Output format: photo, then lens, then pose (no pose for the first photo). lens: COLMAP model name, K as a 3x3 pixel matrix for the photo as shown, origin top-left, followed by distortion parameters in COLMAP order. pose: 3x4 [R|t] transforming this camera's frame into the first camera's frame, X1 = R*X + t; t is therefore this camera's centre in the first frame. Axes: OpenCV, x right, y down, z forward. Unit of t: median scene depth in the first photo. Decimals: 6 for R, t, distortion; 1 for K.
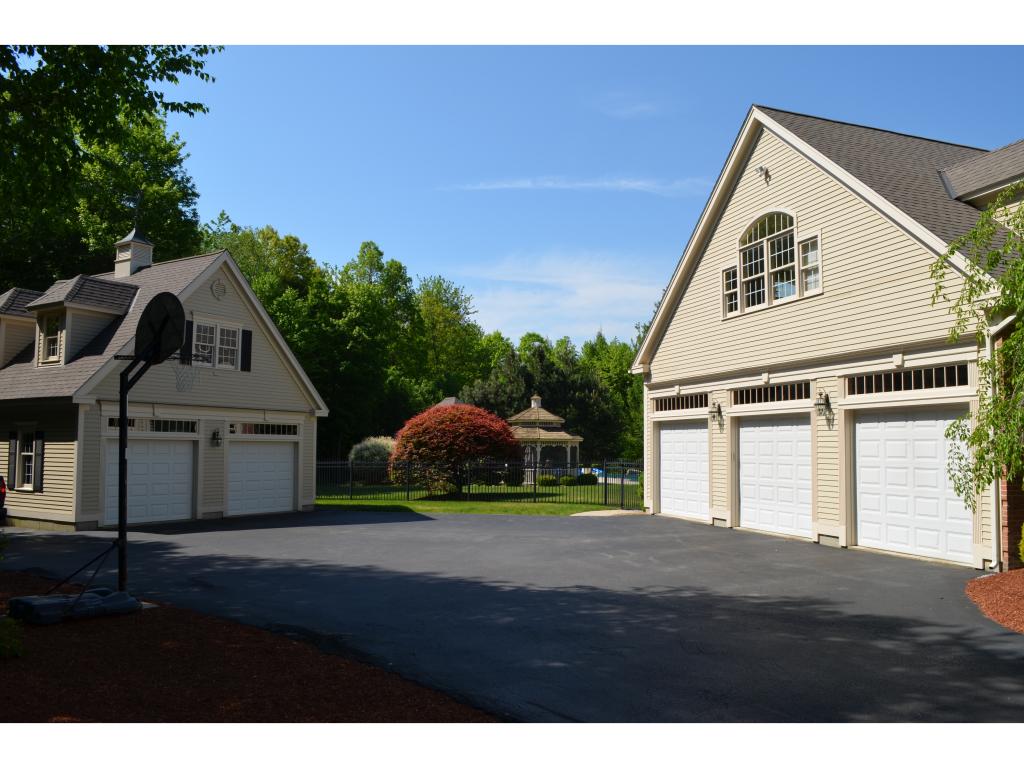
lens RADIAL K [[828.5, 0, 512.0], [0, 828.5, 384.0], [0, 0, 1]] dist [-0.071489, 0.005168]
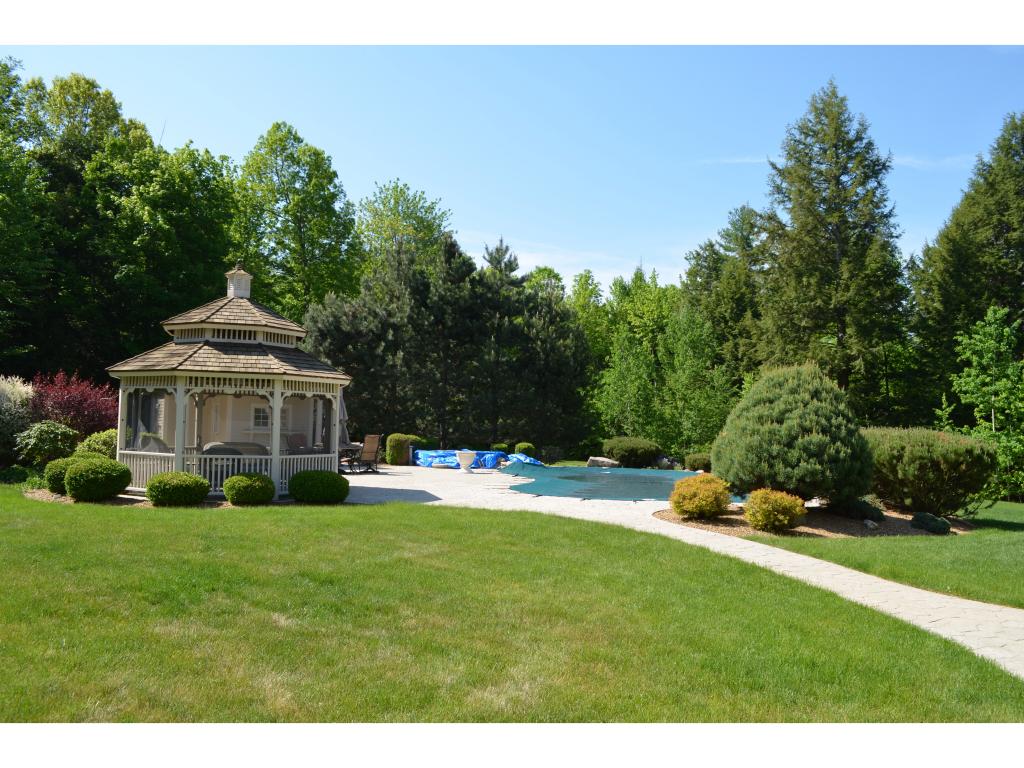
lens RADIAL K [[811.4, 0, 519.2], [0, 811.4, 387.4], [0, 0, 1]] dist [-0.076186, 0.009247]
pose [[0.992659, 0.012350, -0.120314, 0.148298], [-0.009146, 0.999590, 0.027145, 0.042476], [0.120599, -0.025845, 0.992365, 0.456505]]
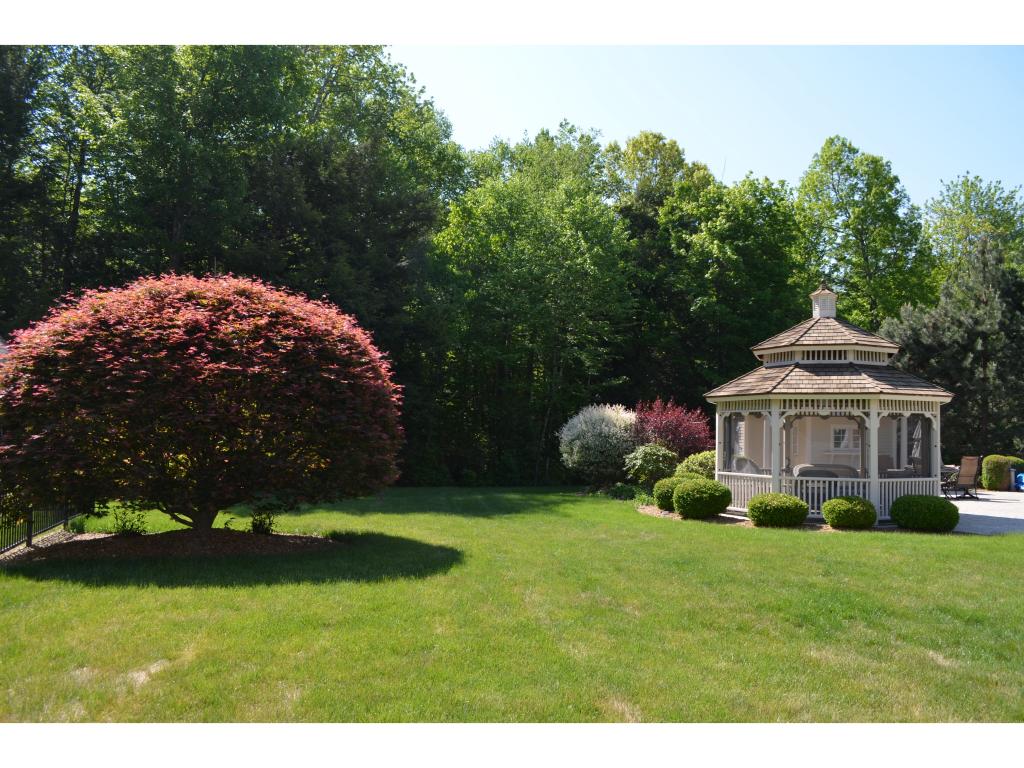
lens RADIAL K [[811.4, 0, 519.2], [0, 811.4, 387.4], [0, 0, 1]] dist [-0.076186, 0.009247]
pose [[0.704811, -0.032990, -0.708628, 0.138511], [0.038004, 0.999240, -0.008720, 0.042085], [0.708377, -0.020785, 0.705529, 0.453428]]
